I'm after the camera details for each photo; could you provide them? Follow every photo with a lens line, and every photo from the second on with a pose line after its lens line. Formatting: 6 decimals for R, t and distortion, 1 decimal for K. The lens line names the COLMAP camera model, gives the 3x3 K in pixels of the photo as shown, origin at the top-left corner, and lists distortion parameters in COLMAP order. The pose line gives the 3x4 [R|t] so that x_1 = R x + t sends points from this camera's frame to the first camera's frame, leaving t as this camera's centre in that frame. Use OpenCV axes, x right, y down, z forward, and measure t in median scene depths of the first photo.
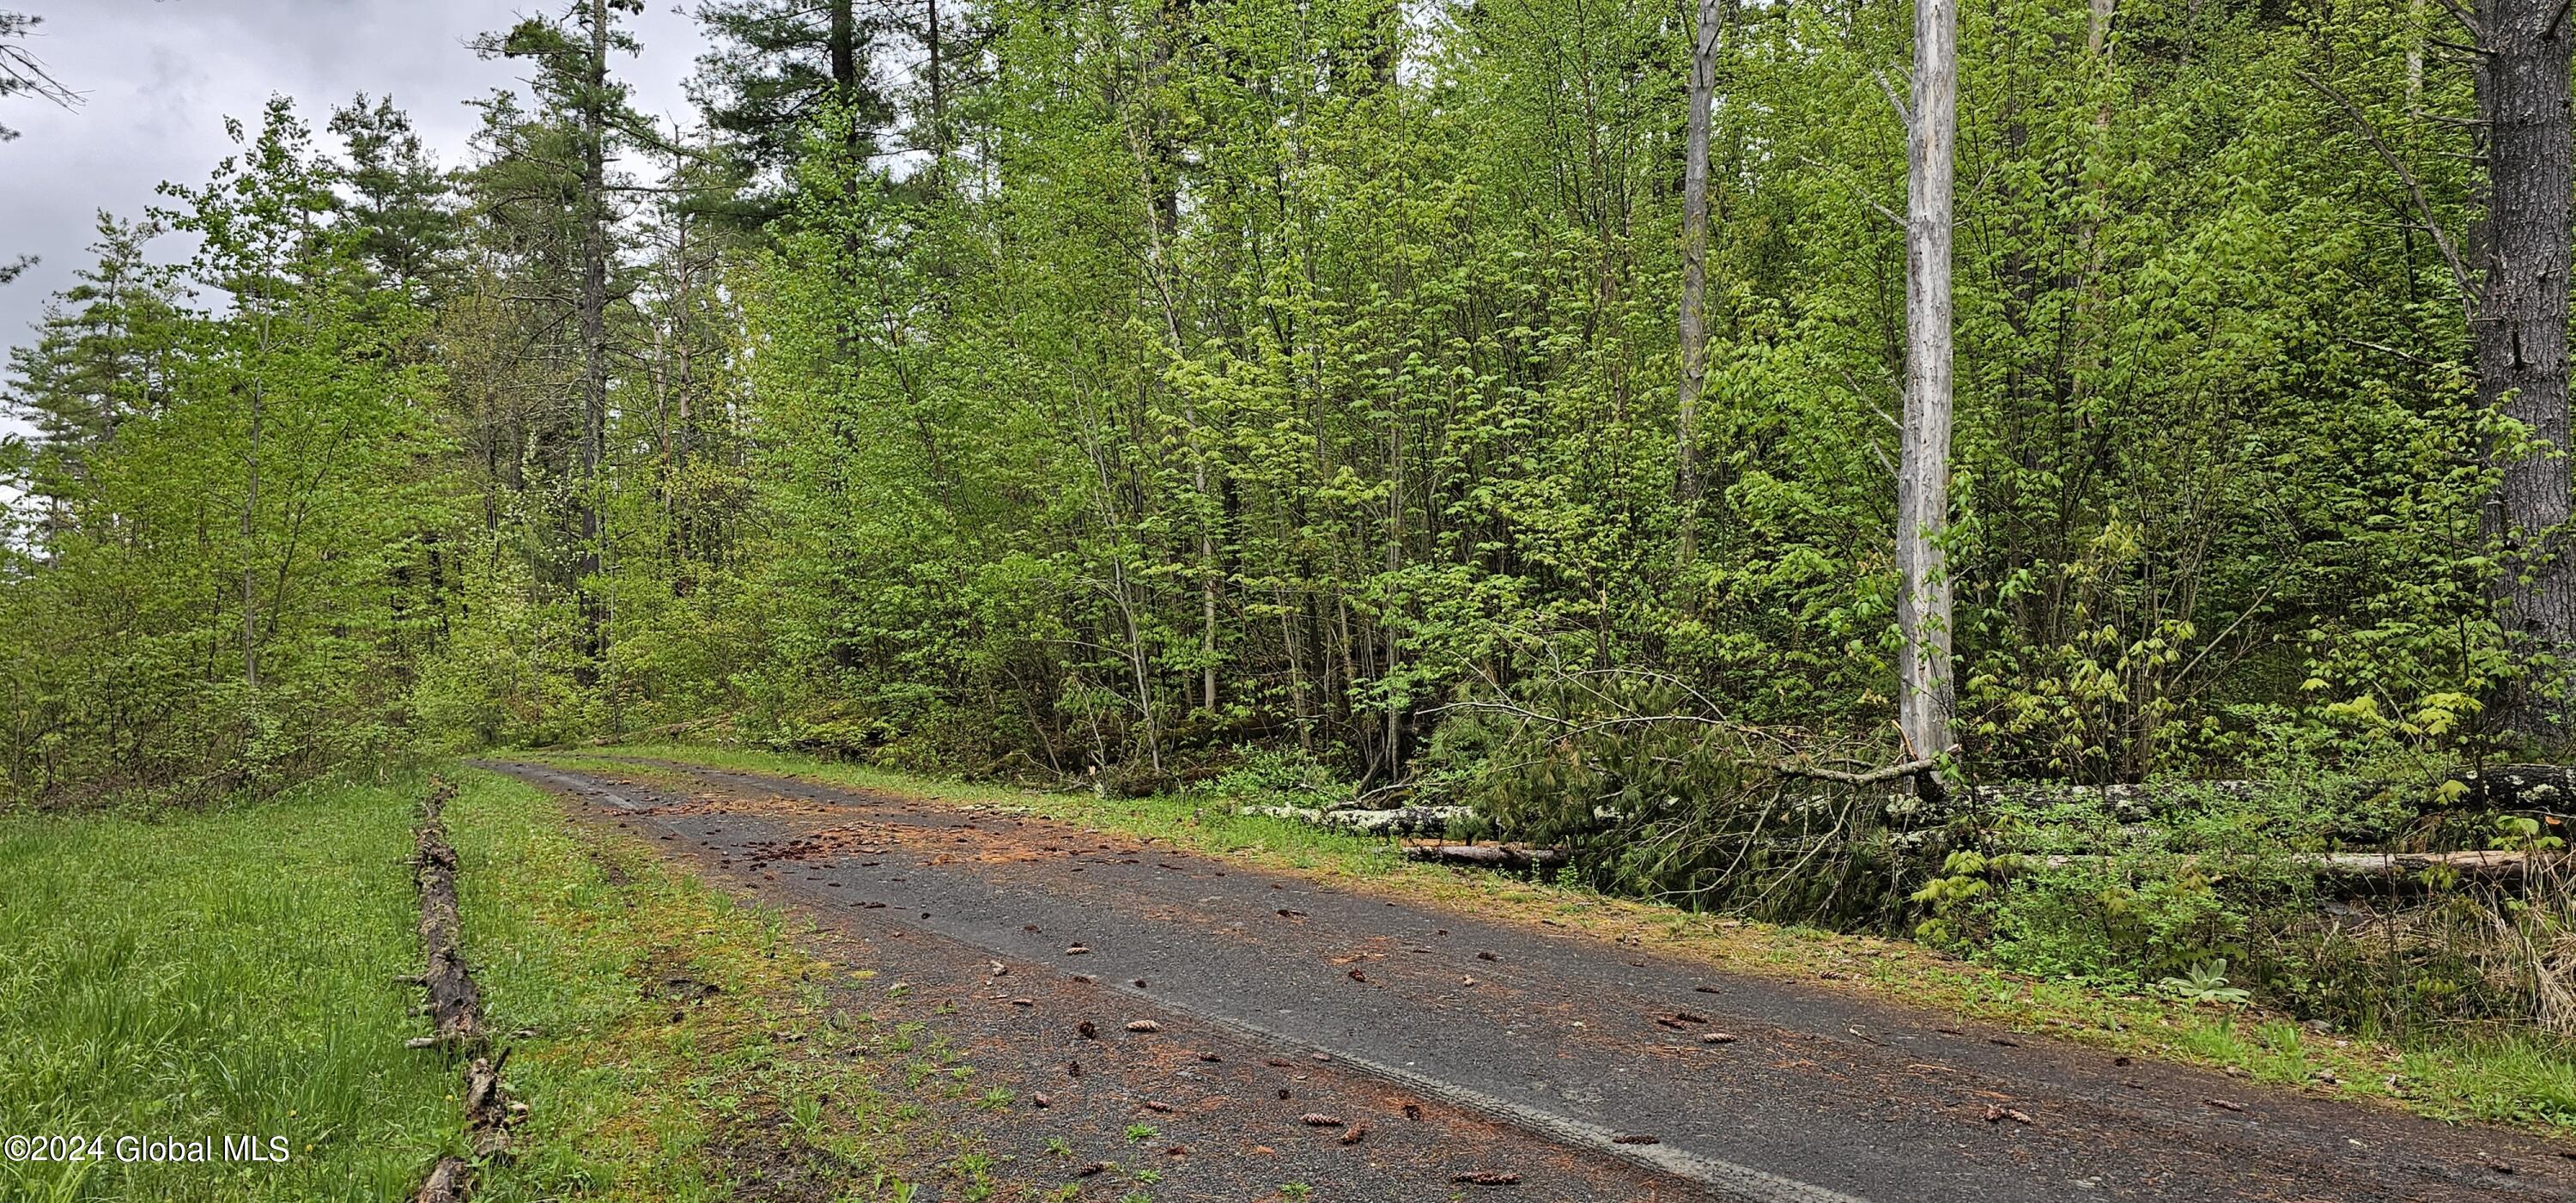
lens RADIAL K [[1782.3, 0, 1313.7], [0, 1782.3, 585.7], [0, 0, 1]] dist [0.074597, -0.073759]
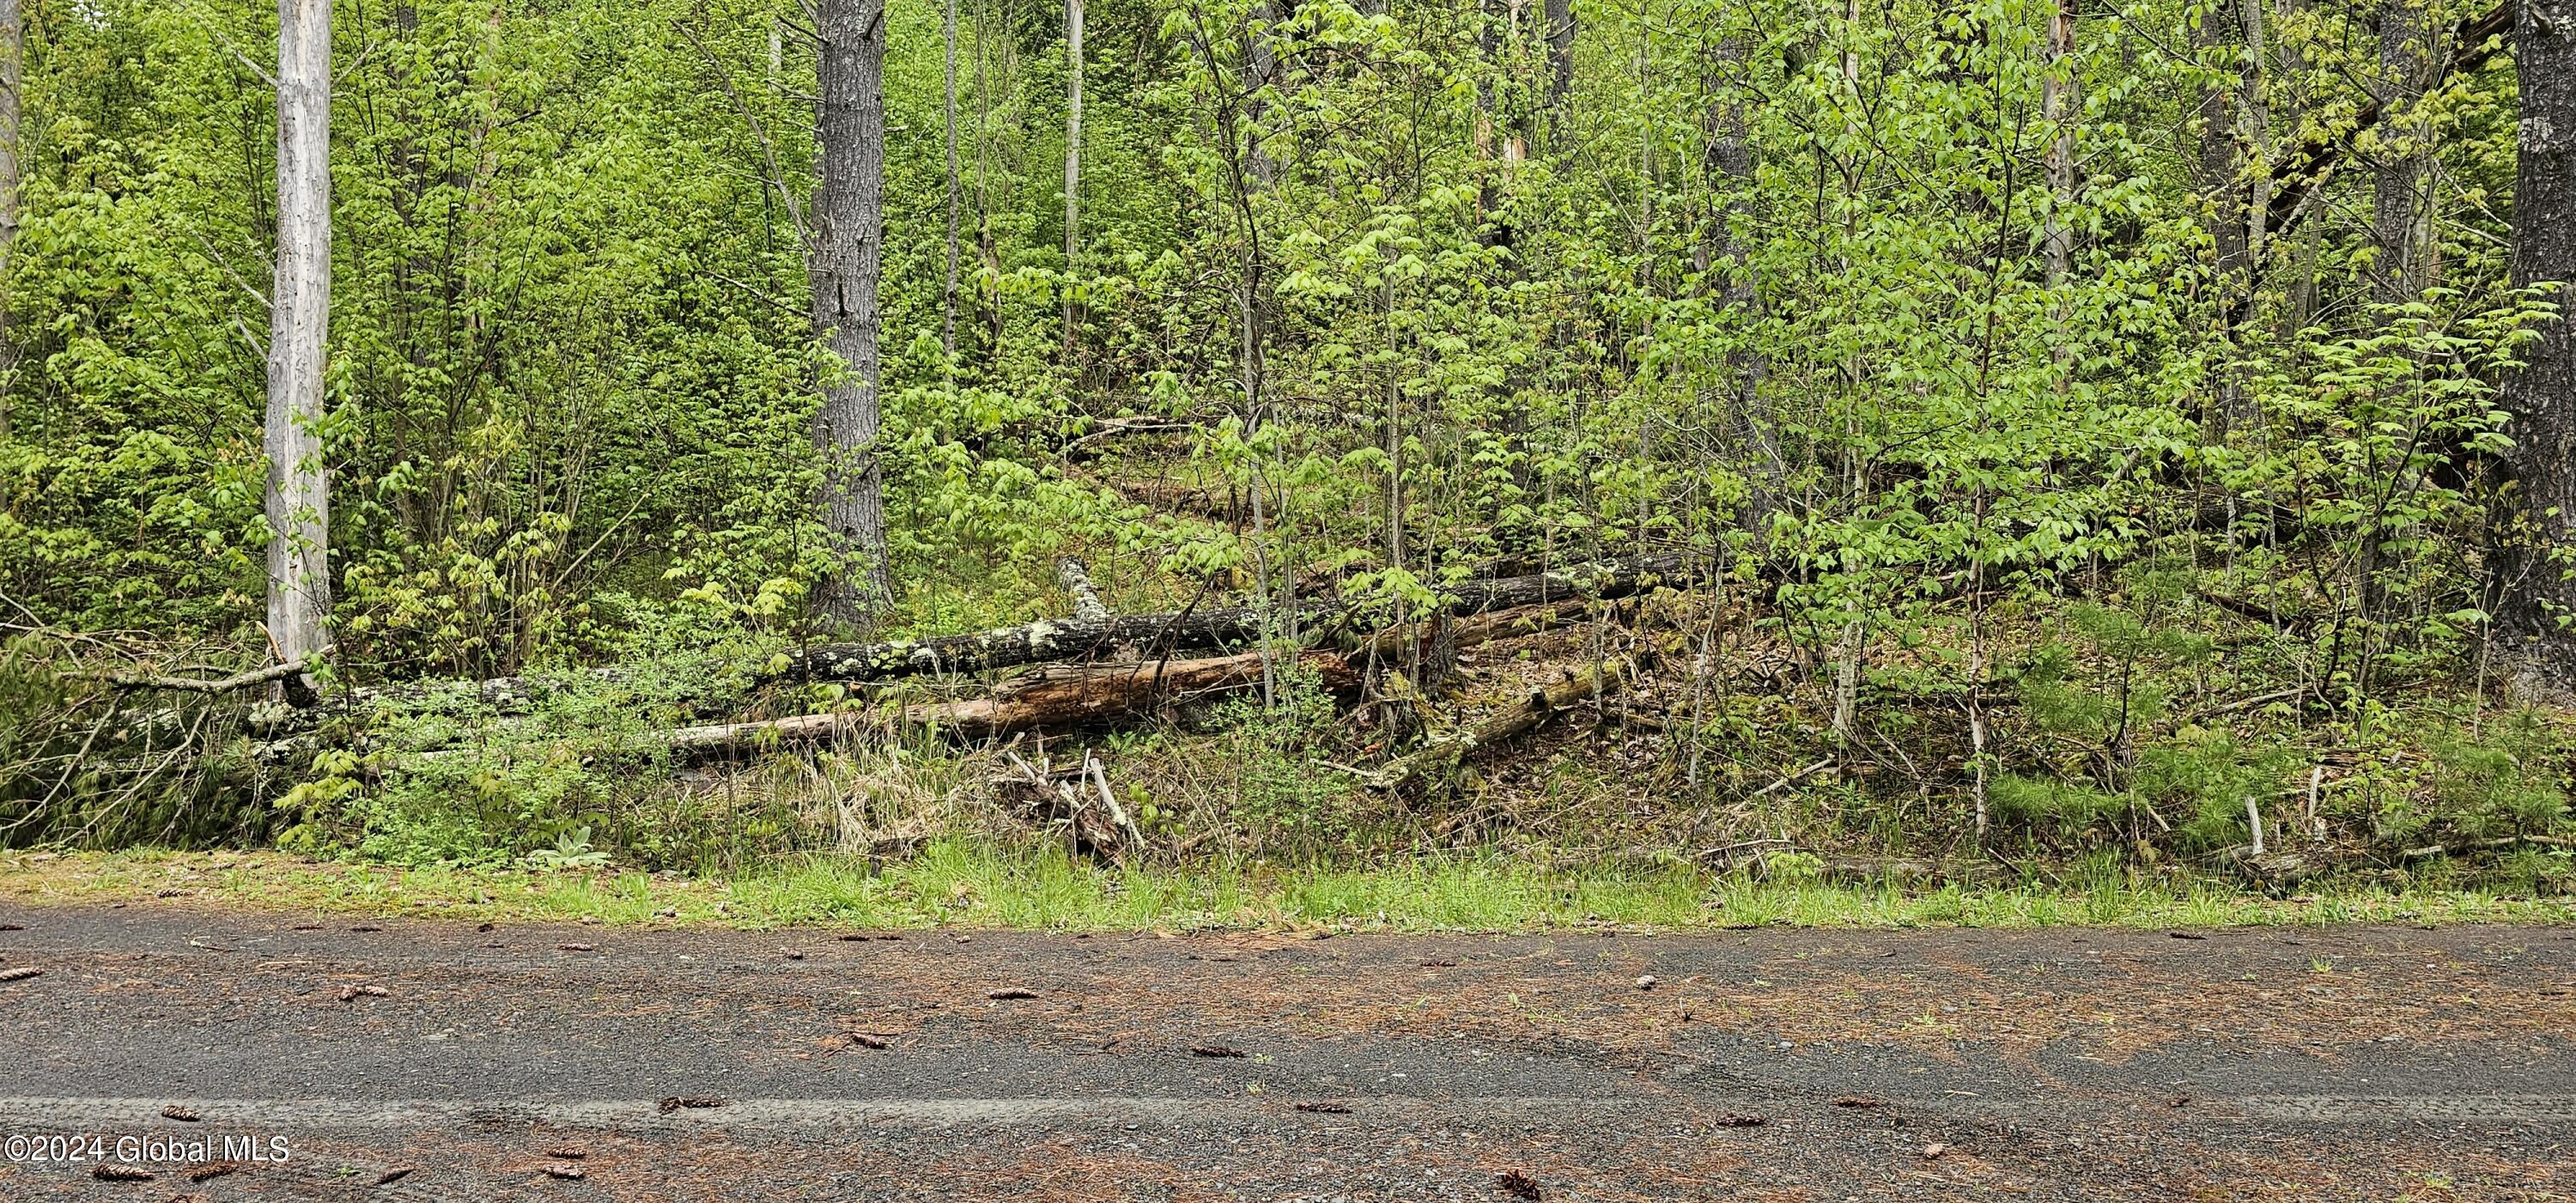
lens RADIAL K [[1782.3, 0, 1274.1], [0, 1782.3, 577.8], [0, 0, 1]] dist [0.074597, -0.073759]
pose [[0.684810, -0.003116, 0.728715, 0.001649], [-0.025844, 0.999258, 0.028560, 0.011521], [-0.728263, -0.038391, 0.684222, -0.015563]]
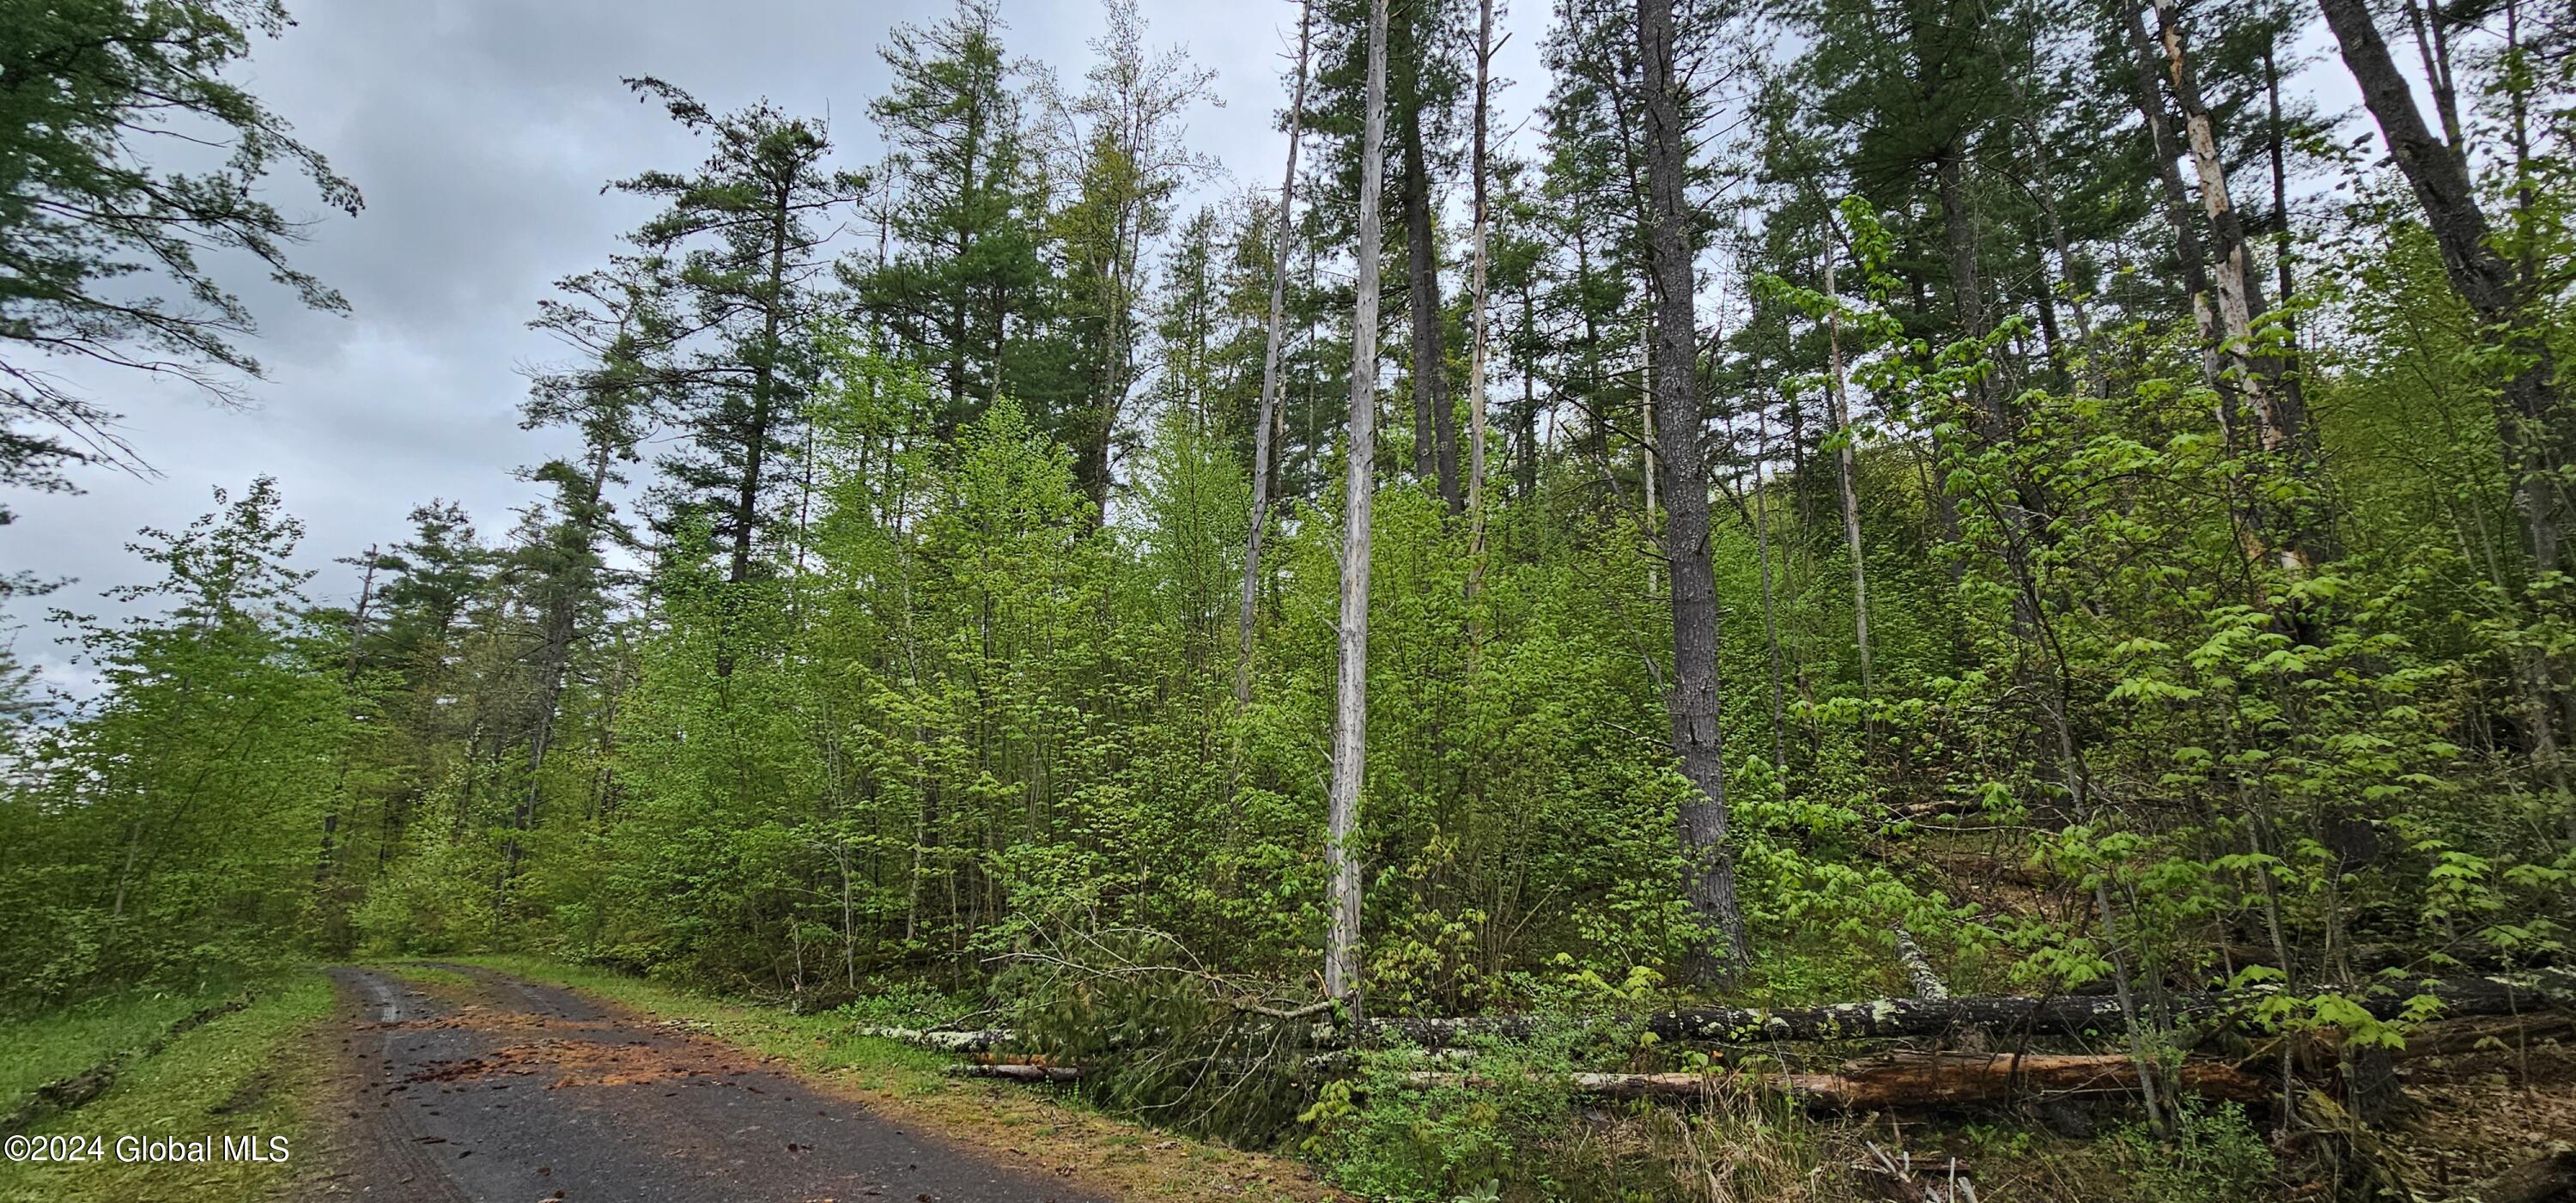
lens RADIAL K [[1040.3, 0, 1311.9], [0, 1040.3, 600.0], [0, 0, 1]] dist [-0.005868, -0.000607]
pose [[0.977403, 0.073598, 0.198160, 0.125655], [-0.026161, 0.972340, -0.232101, -0.017366], [-0.209761, 0.221672, 0.952293, 0.140680]]
